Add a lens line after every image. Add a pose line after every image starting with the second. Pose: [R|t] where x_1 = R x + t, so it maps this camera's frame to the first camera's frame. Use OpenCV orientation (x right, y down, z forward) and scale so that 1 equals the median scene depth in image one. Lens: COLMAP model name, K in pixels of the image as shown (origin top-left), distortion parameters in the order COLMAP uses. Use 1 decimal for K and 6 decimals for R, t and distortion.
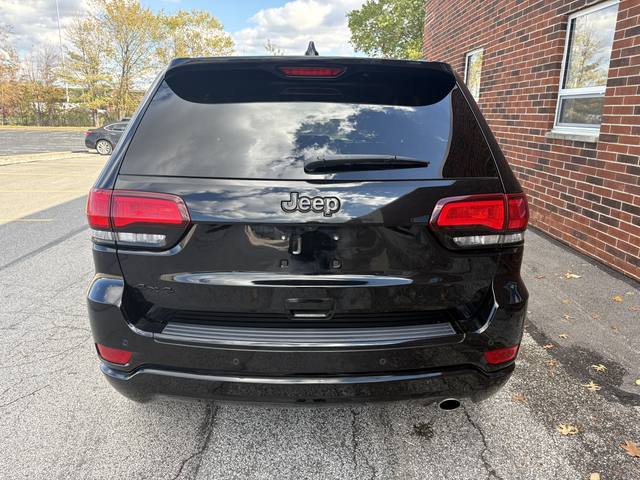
lens RADIAL K [[486.6, 0, 320.3], [0, 486.6, 236.6], [0, 0, 1]] dist [0.034139, -0.025920]
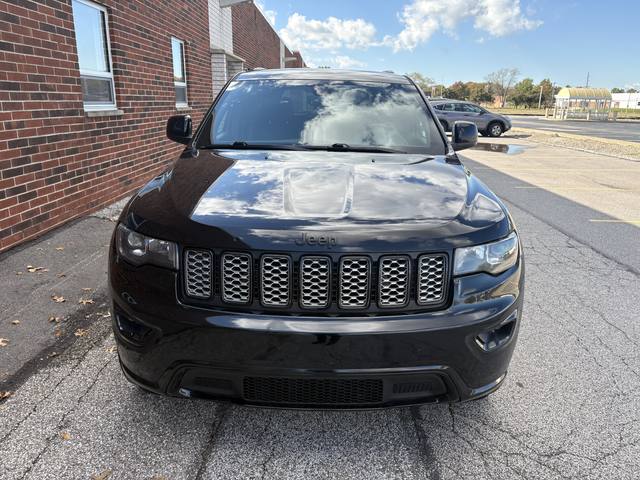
lens RADIAL K [[486.6, 0, 325.1], [0, 486.6, 234.8], [0, 0, 1]] dist [0.034139, -0.025920]
pose [[-0.999110, -0.040771, 0.010786, -0.034791], [-0.030077, 0.868121, 0.495440, -0.419945], [-0.029563, 0.494675, -0.868575, 1.648483]]
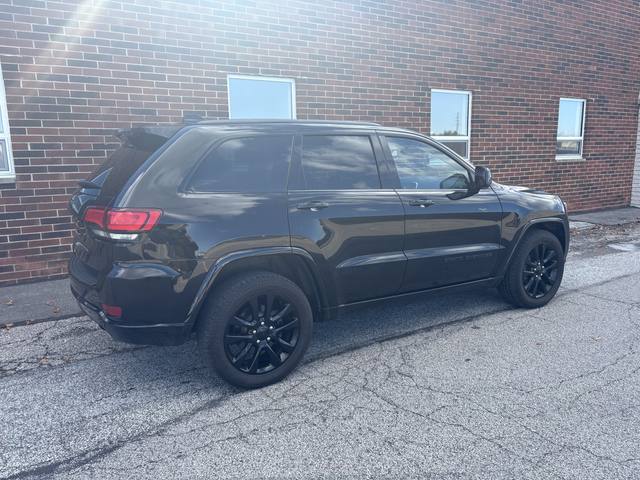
lens RADIAL K [[486.6, 0, 317.0], [0, 486.6, 242.4], [0, 0, 1]] dist [0.034139, -0.025920]
pose [[-0.501079, -0.156366, 0.851158, -0.781174], [0.224708, 0.926297, 0.302457, -0.437418], [-0.835719, 0.342817, -0.429011, 1.685803]]
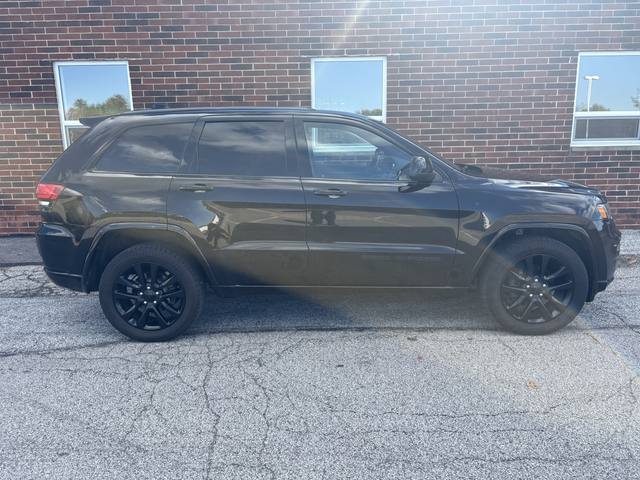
lens RADIAL K [[486.6, 0, 319.1], [0, 486.6, 240.7], [0, 0, 1]] dist [0.034139, -0.025920]
pose [[0.028144, -0.223598, 0.974275, -0.926517], [0.262543, 0.942096, 0.208629, -0.307006], [-0.964510, 0.249918, 0.085218, 1.140679]]
